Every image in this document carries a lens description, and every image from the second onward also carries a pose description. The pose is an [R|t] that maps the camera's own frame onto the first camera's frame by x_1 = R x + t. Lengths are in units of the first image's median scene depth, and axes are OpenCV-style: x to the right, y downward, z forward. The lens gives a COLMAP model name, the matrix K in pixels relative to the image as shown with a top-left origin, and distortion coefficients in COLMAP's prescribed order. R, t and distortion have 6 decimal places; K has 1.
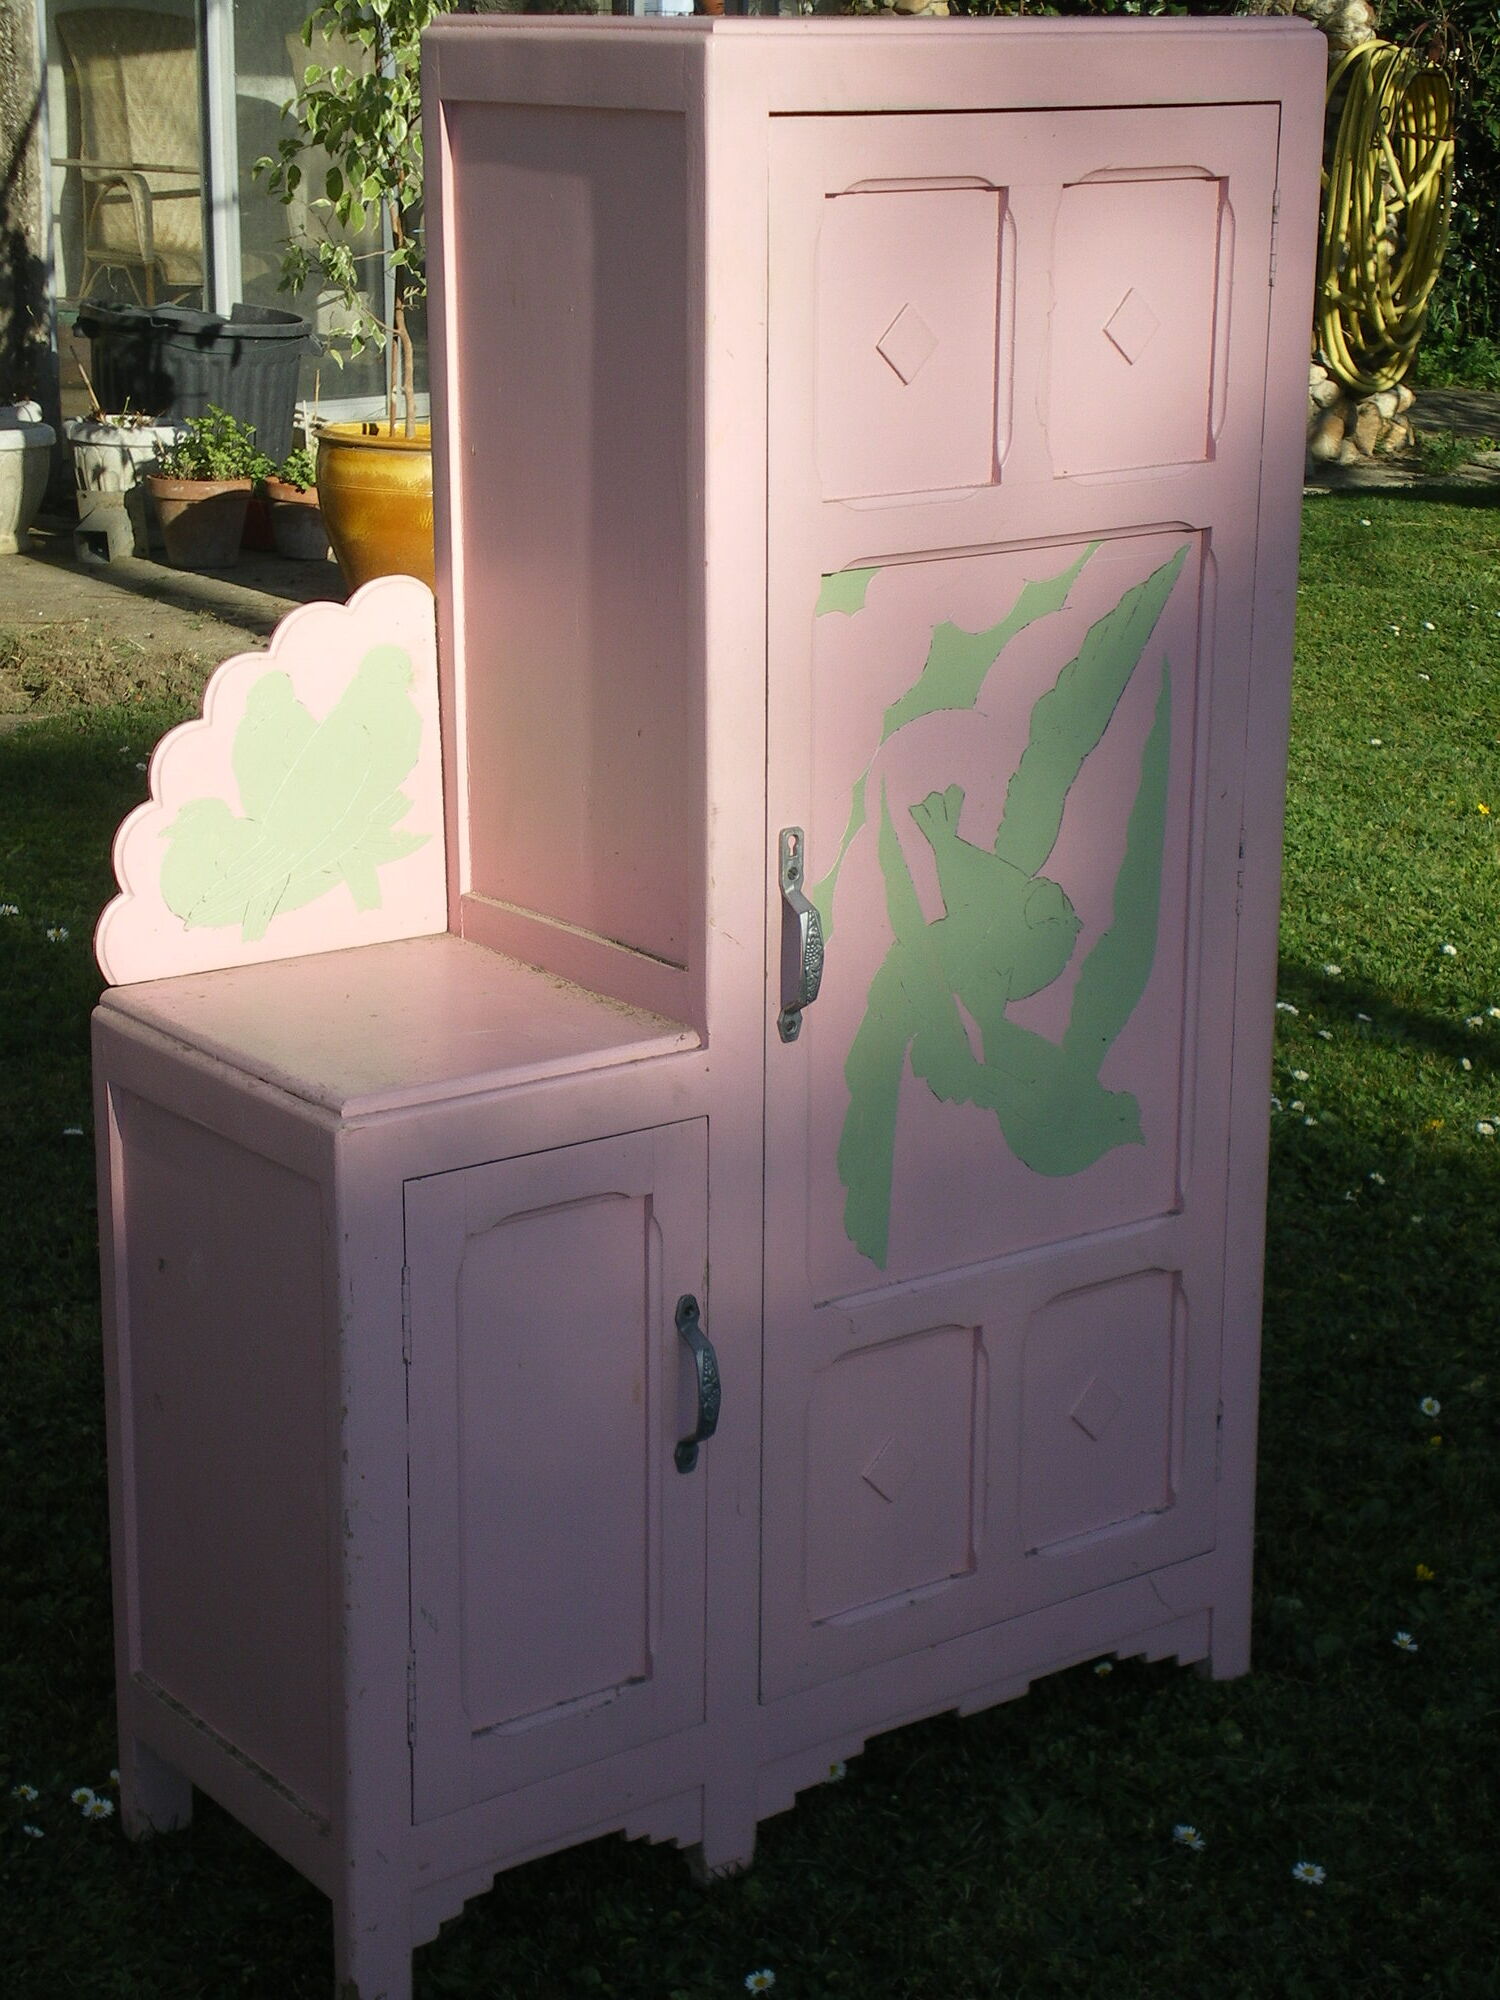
lens RADIAL K [[3553.7, 0, 750.0], [0, 3553.7, 1000.0], [0, 0, 1]] dist [0.279455, -0.222465]
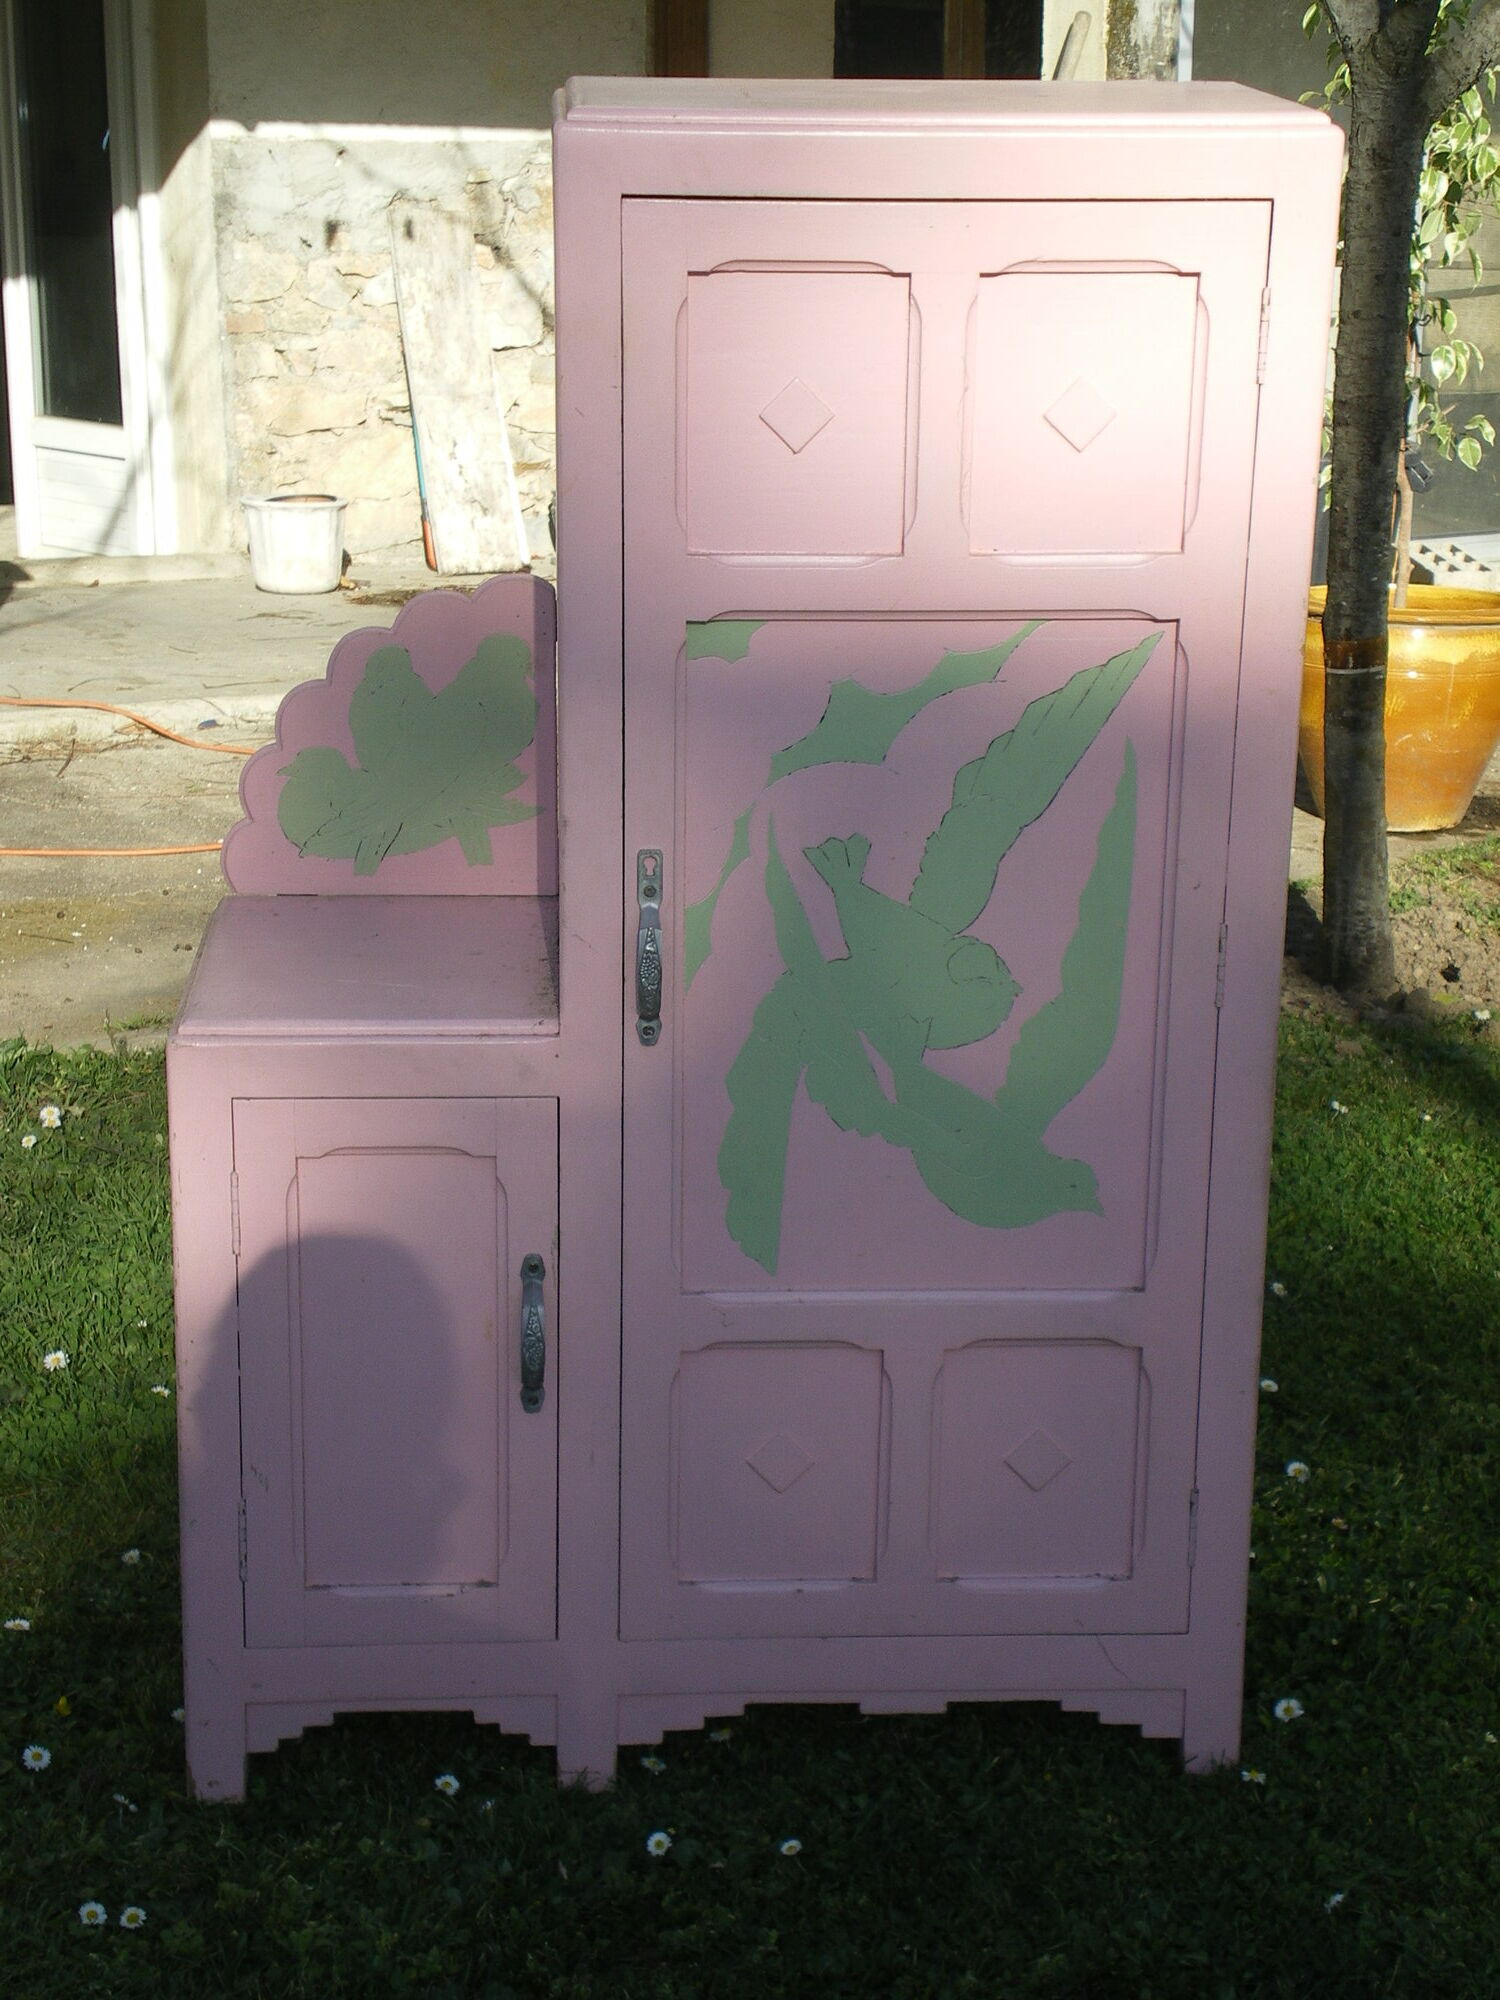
lens RADIAL K [[3553.7, 0, 750.0], [0, 3553.7, 1000.0], [0, 0, 1]] dist [0.279455, -0.222465]
pose [[0.831444, 0.177324, -0.526553, 0.581353], [-0.157870, 0.984040, 0.082107, -0.091895], [0.532709, 0.014860, 0.846168, 0.097682]]
